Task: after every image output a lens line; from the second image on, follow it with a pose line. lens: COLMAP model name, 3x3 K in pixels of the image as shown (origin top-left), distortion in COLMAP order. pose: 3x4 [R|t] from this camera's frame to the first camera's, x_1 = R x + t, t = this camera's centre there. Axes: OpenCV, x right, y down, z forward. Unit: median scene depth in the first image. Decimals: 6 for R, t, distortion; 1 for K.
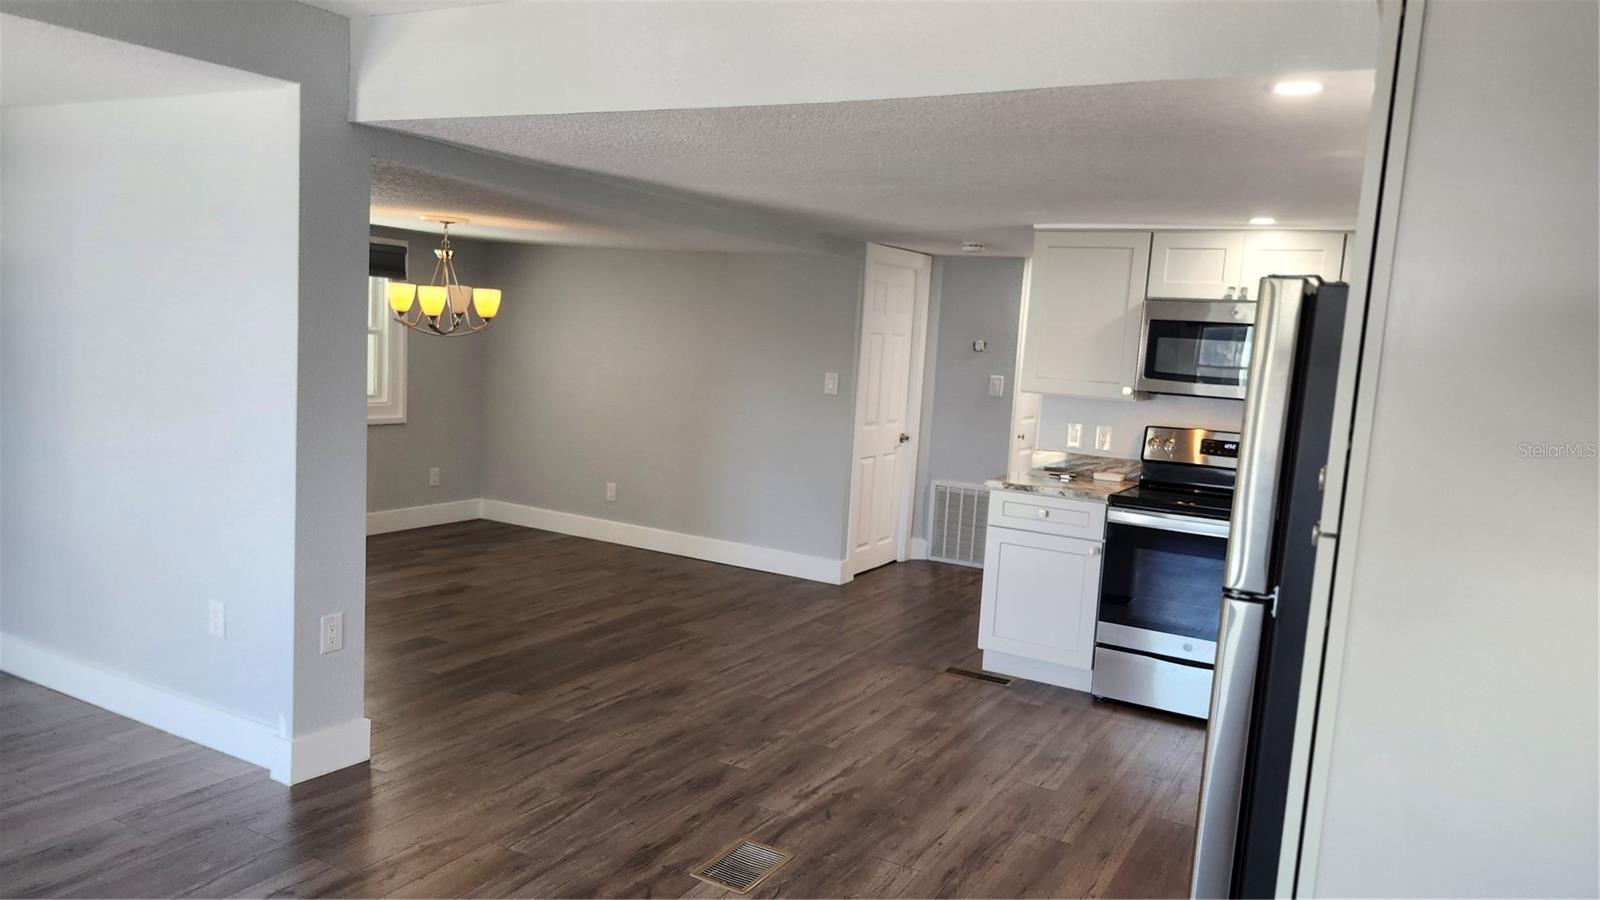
lens RADIAL K [[1093.1, 0, 800.0], [0, 1093.1, 450.0], [0, 0, 1]] dist [0.122691, -0.149354]
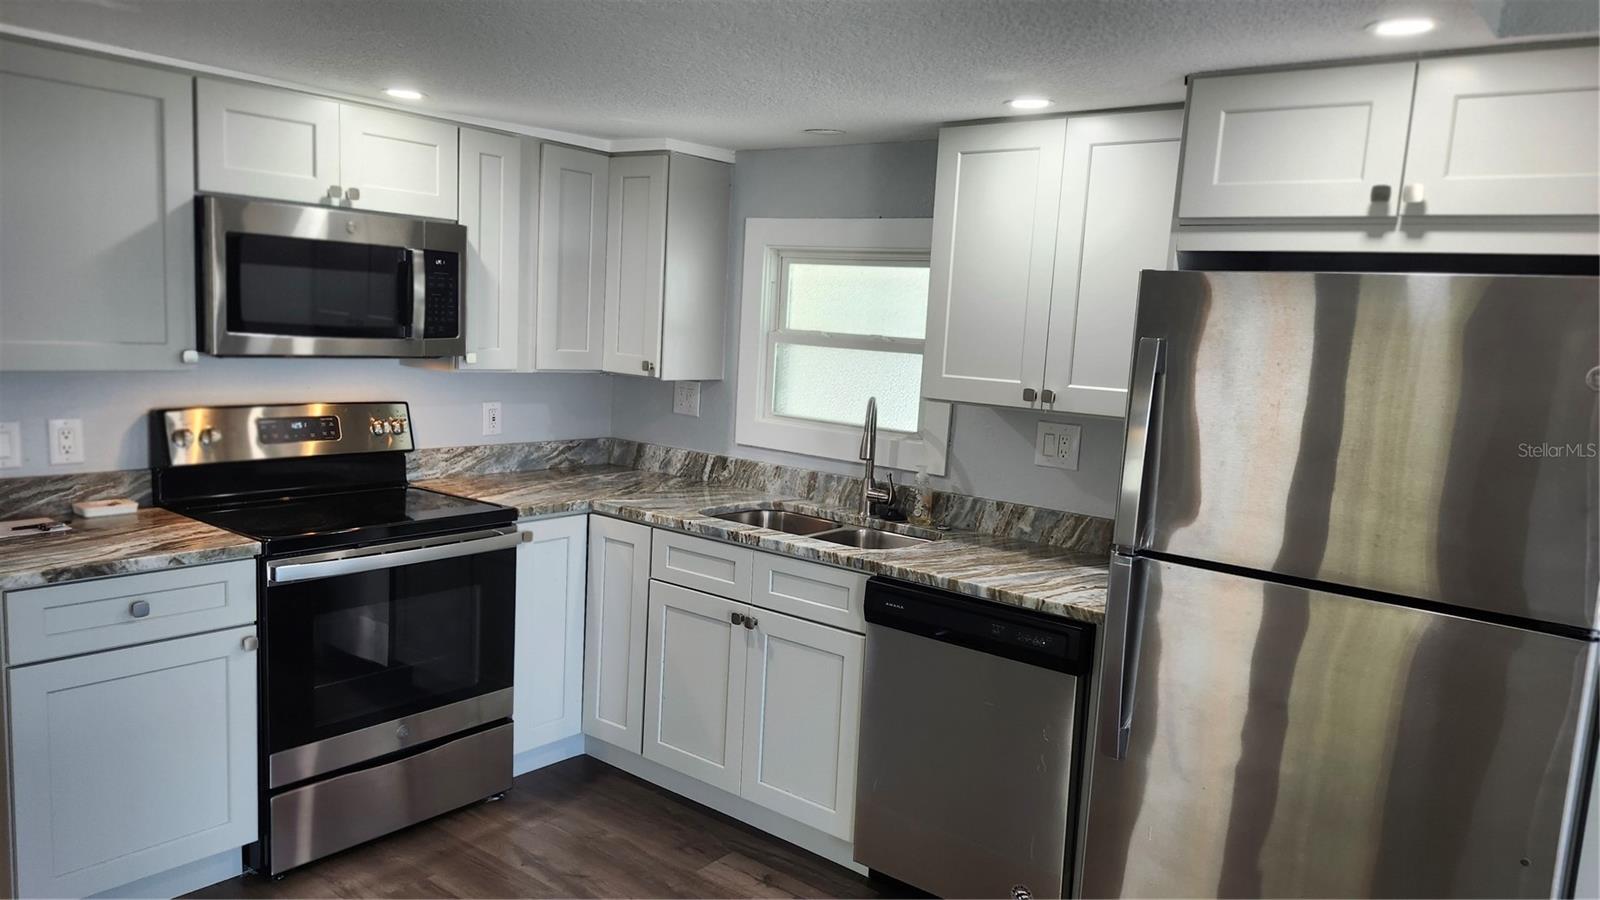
lens RADIAL K [[1103.4, 0, 800.0], [0, 1103.4, 450.0], [0, 0, 1]] dist [0.092460, -0.152541]
pose [[0.150922, -0.171562, 0.973545, -0.228480], [0.061067, 0.984562, 0.164037, -0.081813], [-0.986658, 0.034695, 0.159069, 0.603298]]
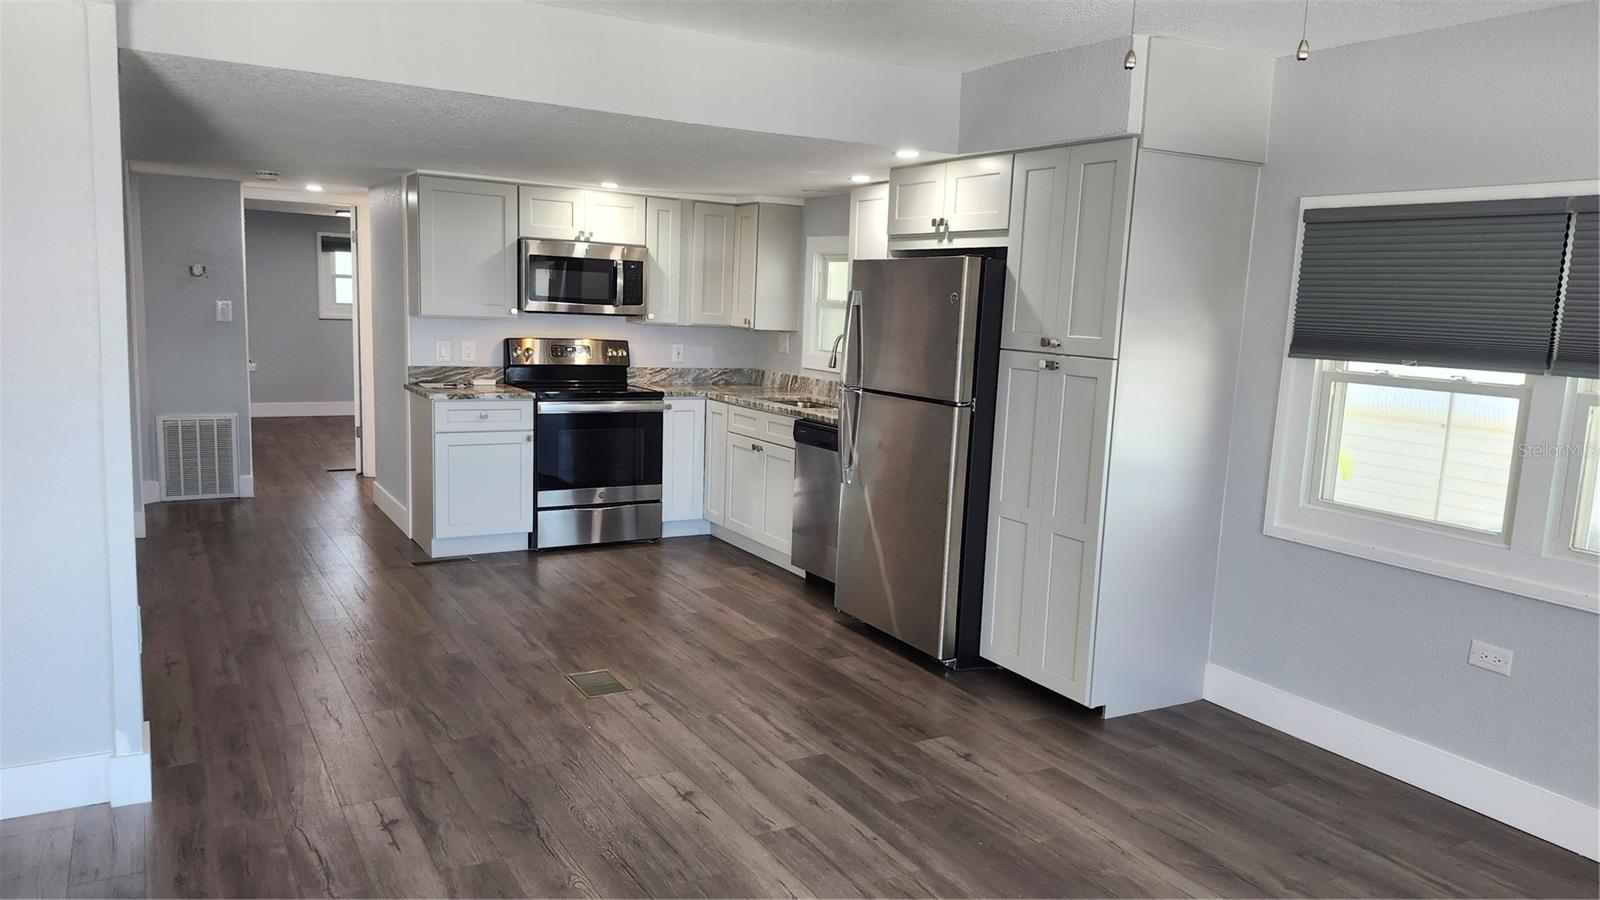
lens RADIAL K [[1103.4, 0, 800.0], [0, 1103.4, 450.0], [0, 0, 1]] dist [0.092460, -0.152541]
pose [[0.499171, -0.153865, 0.852733, -0.655824], [0.082052, 0.988079, 0.130256, -0.035722], [-0.862610, 0.004948, 0.505845, 0.074203]]
